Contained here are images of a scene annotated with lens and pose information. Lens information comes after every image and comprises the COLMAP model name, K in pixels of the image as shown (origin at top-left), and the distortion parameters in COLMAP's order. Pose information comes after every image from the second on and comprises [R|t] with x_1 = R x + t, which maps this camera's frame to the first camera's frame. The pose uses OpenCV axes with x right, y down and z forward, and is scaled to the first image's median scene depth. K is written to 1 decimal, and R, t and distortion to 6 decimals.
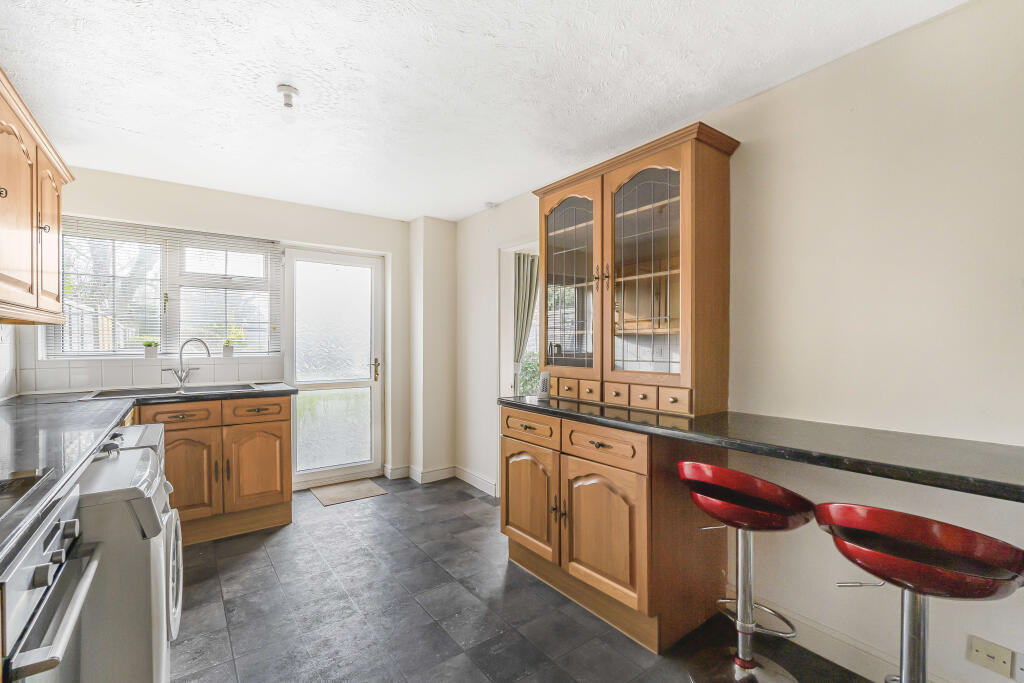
lens RADIAL K [[453.1, 0, 512.0], [0, 453.1, 341.5], [0, 0, 1]] dist [-0.000226, 0.000059]
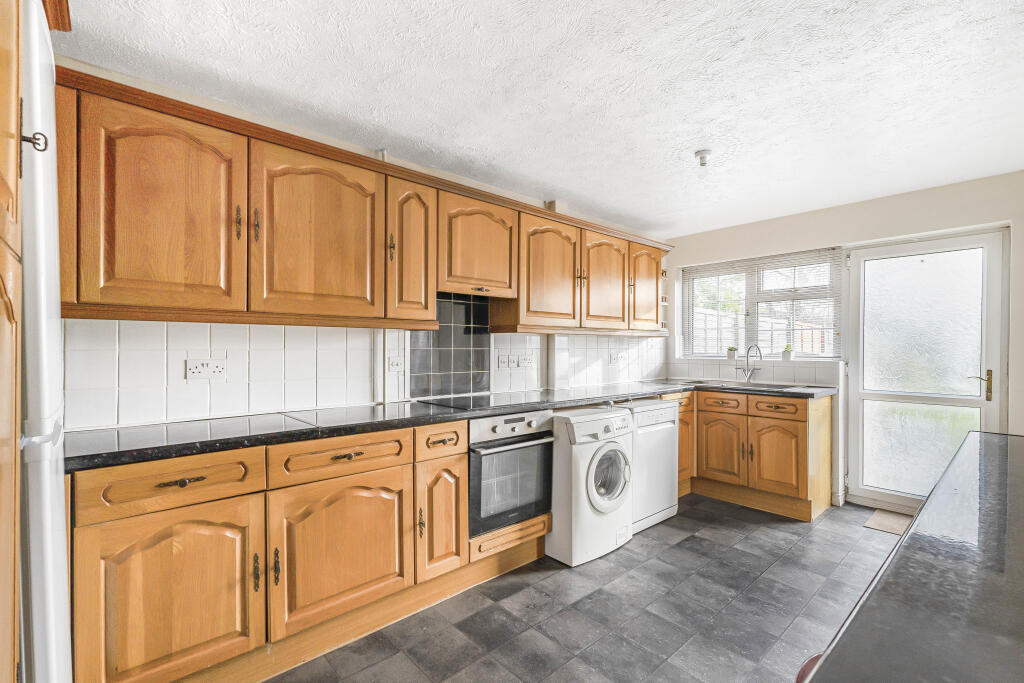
lens RADIAL K [[453.1, 0, 512.0], [0, 453.1, 341.5], [0, 0, 1]] dist [-0.000226, 0.000059]
pose [[0.098251, -0.008558, -0.995125, 0.464683], [-0.000292, 0.999963, -0.008629, -0.003805], [0.995162, 0.001138, 0.098245, 0.211703]]
